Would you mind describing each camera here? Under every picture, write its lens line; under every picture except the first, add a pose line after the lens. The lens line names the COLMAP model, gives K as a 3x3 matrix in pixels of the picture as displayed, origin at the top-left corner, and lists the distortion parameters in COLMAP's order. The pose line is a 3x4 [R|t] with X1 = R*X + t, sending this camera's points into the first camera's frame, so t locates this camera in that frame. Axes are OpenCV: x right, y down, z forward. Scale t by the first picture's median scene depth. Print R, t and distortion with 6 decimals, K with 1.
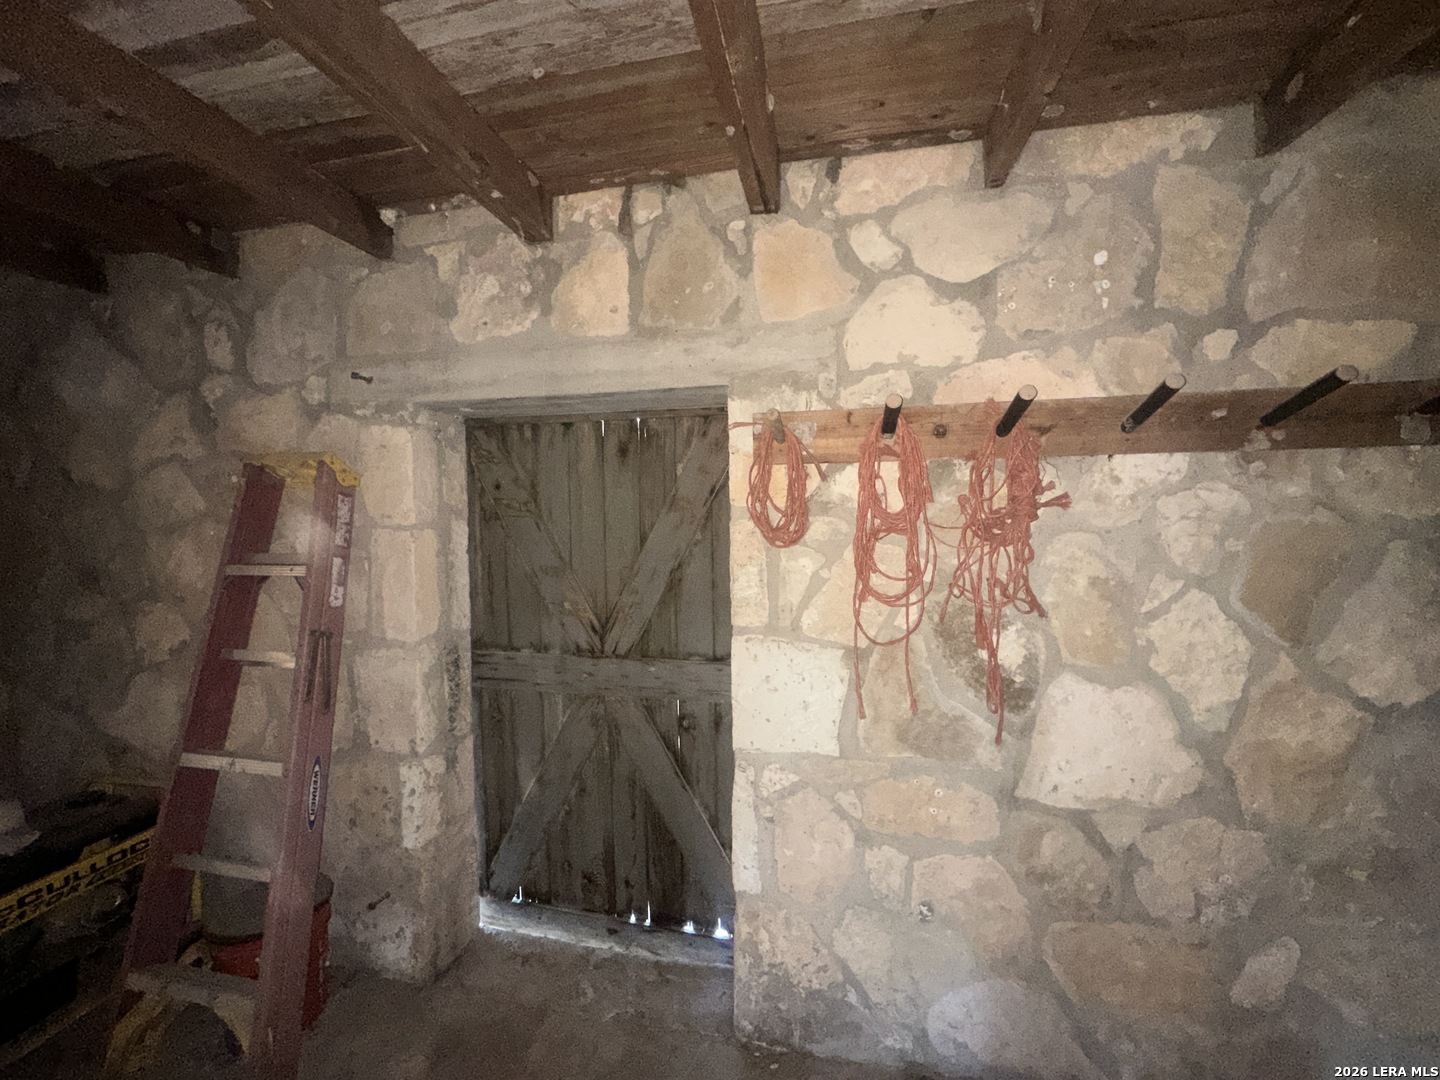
lens RADIAL K [[575.7, 0, 718.3], [0, 575.7, 539.7], [0, 0, 1]] dist [-0.001504, 0.001011]
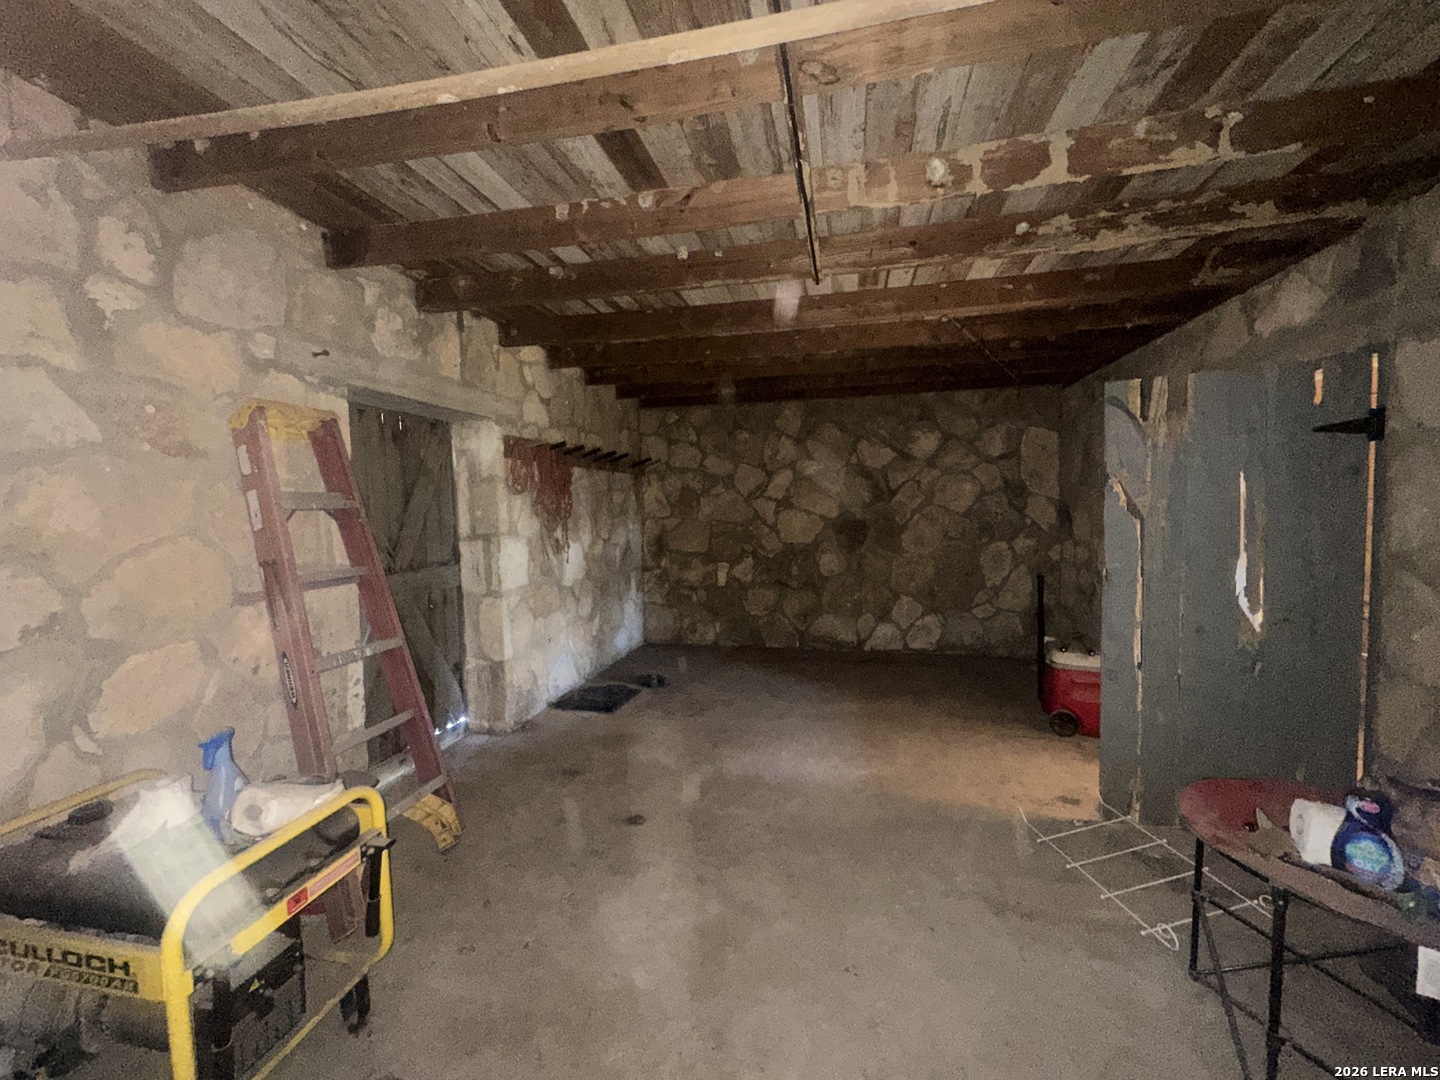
lens RADIAL K [[575.7, 0, 718.3], [0, 575.7, 539.7], [0, 0, 1]] dist [-0.001504, 0.001011]
pose [[0.010071, -0.046324, 0.998876, -2.095019], [0.074662, 0.996173, 0.045446, 0.142245], [-0.997158, 0.074120, 0.013491, 0.173062]]
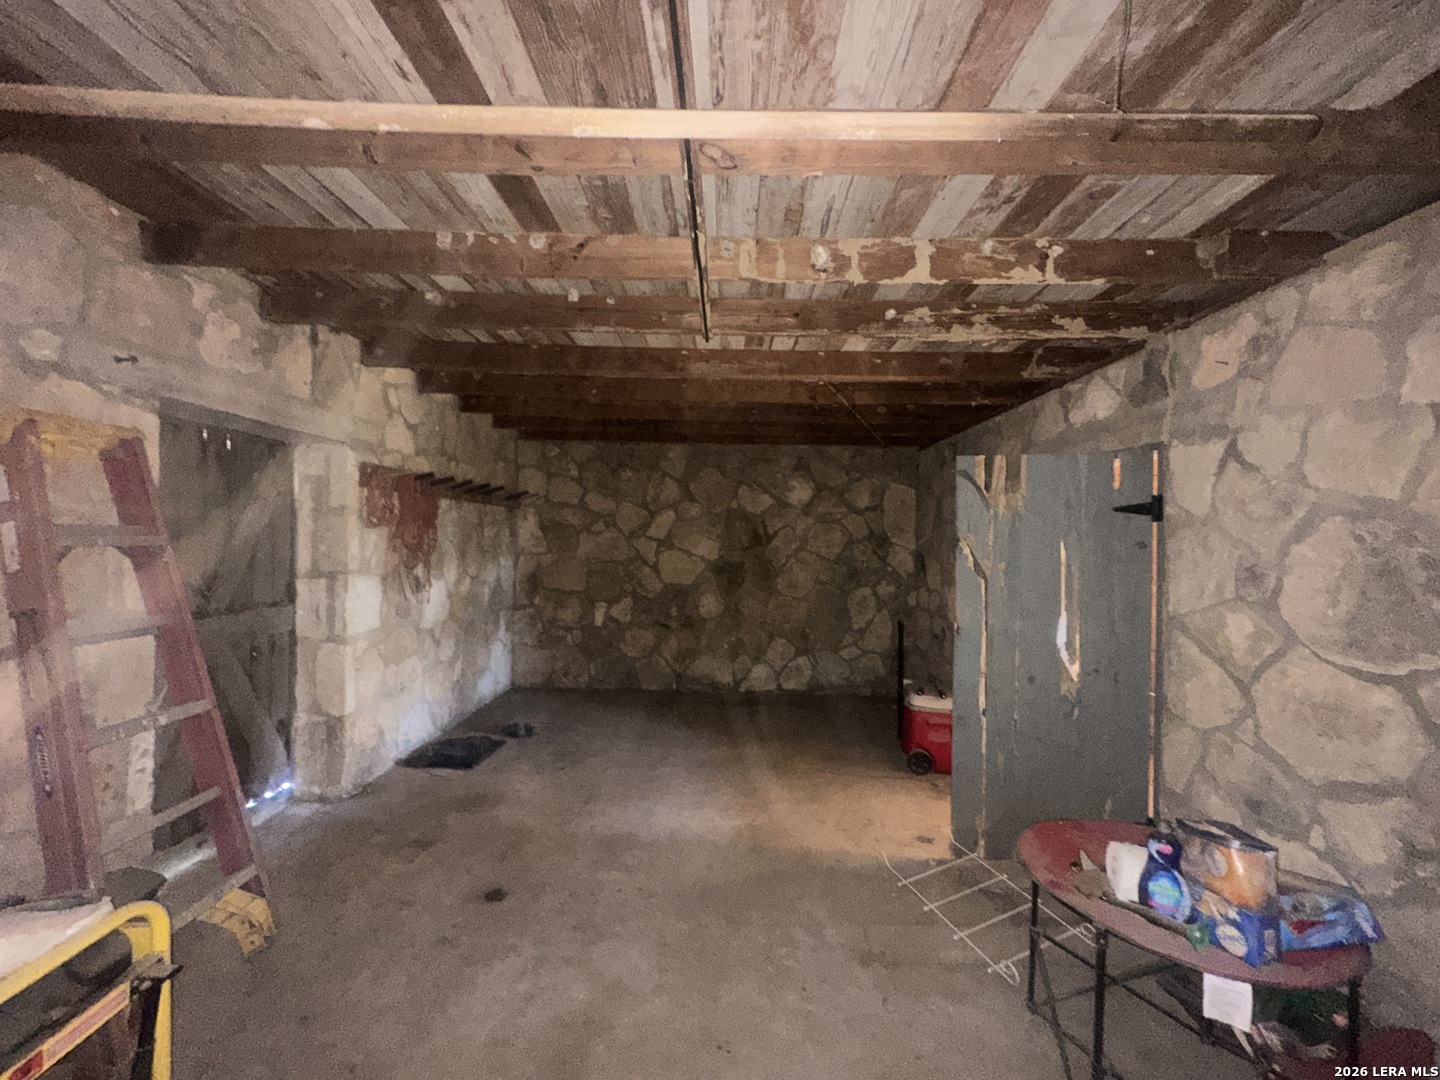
lens RADIAL K [[575.7, 0, 718.3], [0, 575.7, 539.7], [0, 0, 1]] dist [-0.001504, 0.001011]
pose [[-0.197529, 0.006024, 0.980278, -2.078313], [0.037424, 0.999298, 0.001401, 0.095658], [-0.979582, 0.036963, -0.197616, 0.181027]]
